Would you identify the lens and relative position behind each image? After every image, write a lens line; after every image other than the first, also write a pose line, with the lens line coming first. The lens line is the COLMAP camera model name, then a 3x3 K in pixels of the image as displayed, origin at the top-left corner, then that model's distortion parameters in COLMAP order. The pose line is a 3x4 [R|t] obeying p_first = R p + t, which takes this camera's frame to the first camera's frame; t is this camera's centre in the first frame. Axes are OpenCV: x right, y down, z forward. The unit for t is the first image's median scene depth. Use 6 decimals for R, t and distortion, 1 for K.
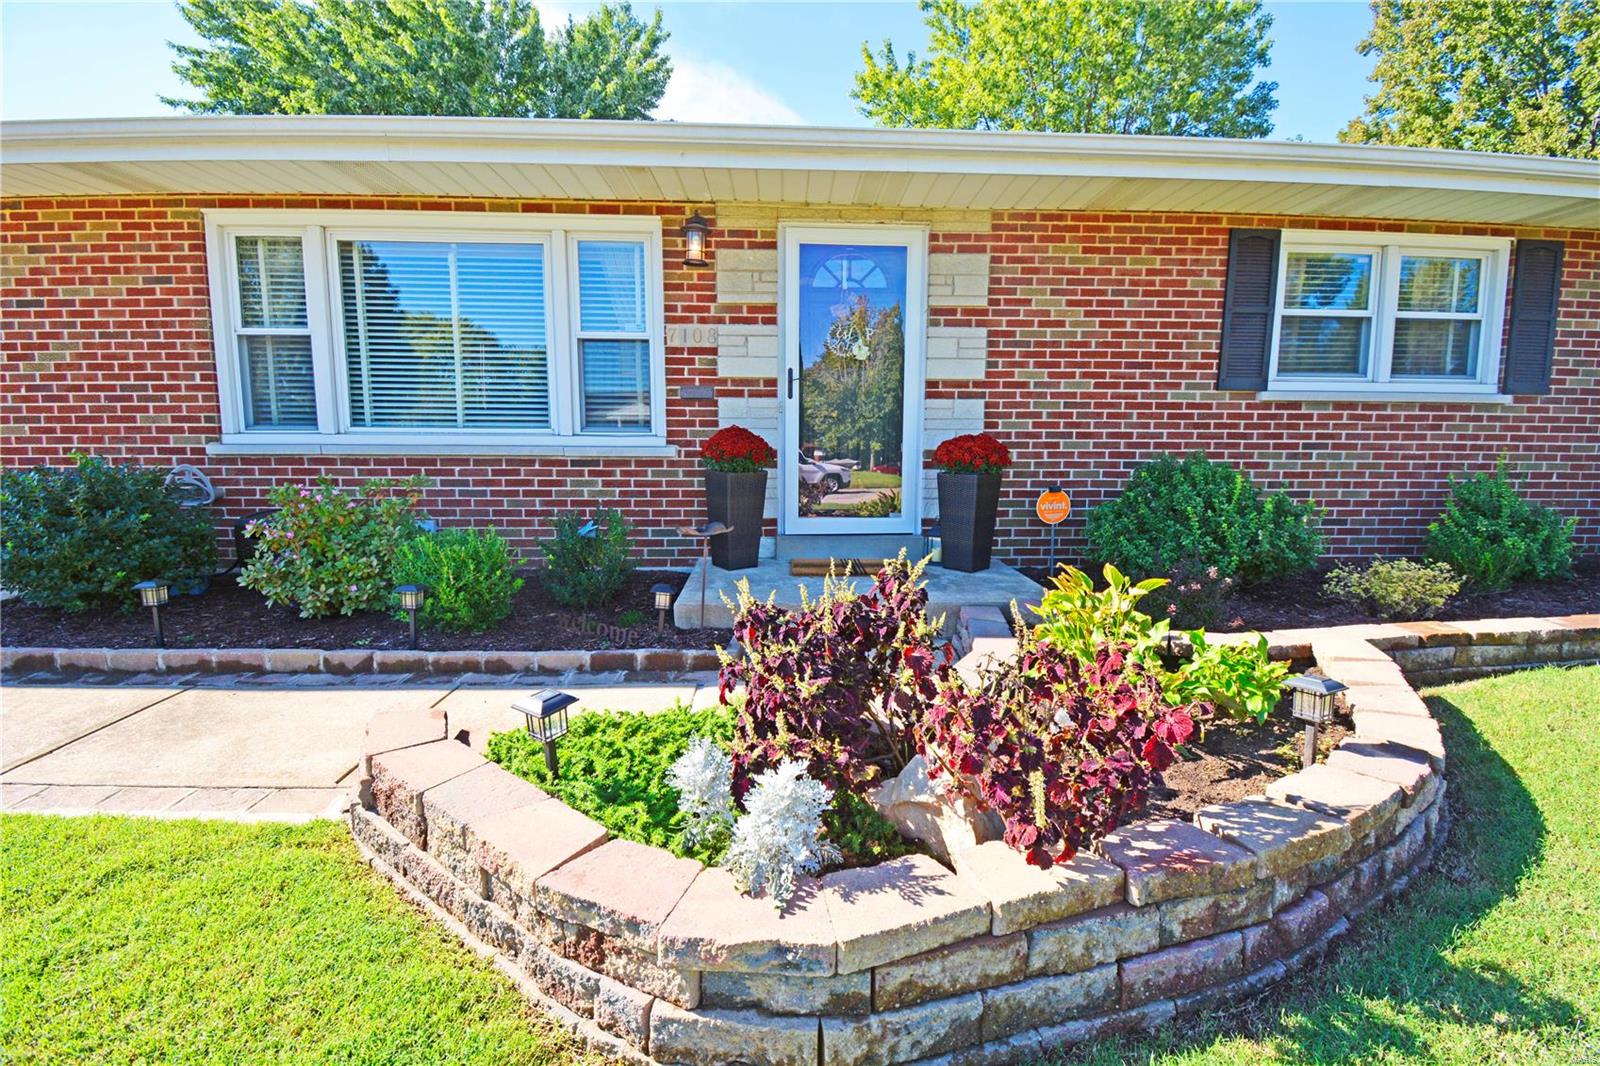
lens RADIAL K [[755.1, 0, 800.0], [0, 755.1, 533.0], [0, 0, 1]] dist [0.019849, -0.028712]
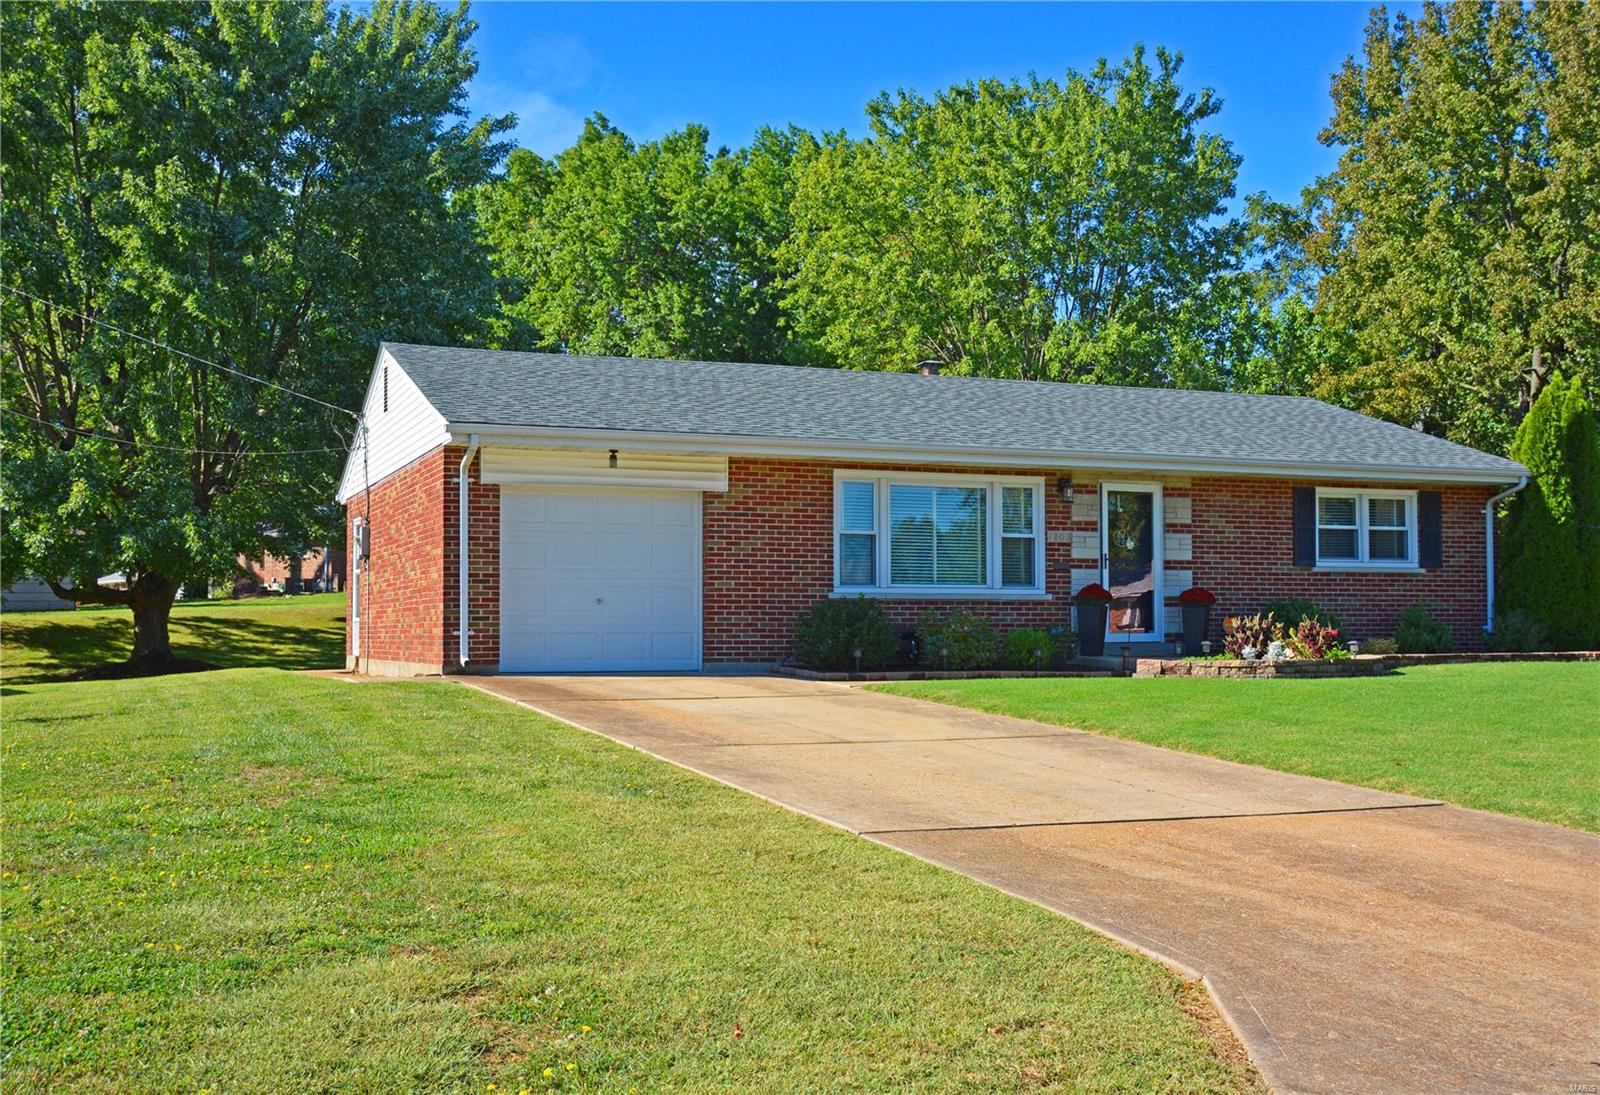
lens RADIAL K [[1547.5, 0, 800.0], [0, 1547.5, 547.5], [0, 0, 1]] dist [0.083815, 0.003367]
pose [[0.946339, 0.009370, 0.323039, -2.005313], [0.046389, 0.985290, -0.164476, 0.375161], [-0.319828, 0.170636, 0.931984, -2.408153]]
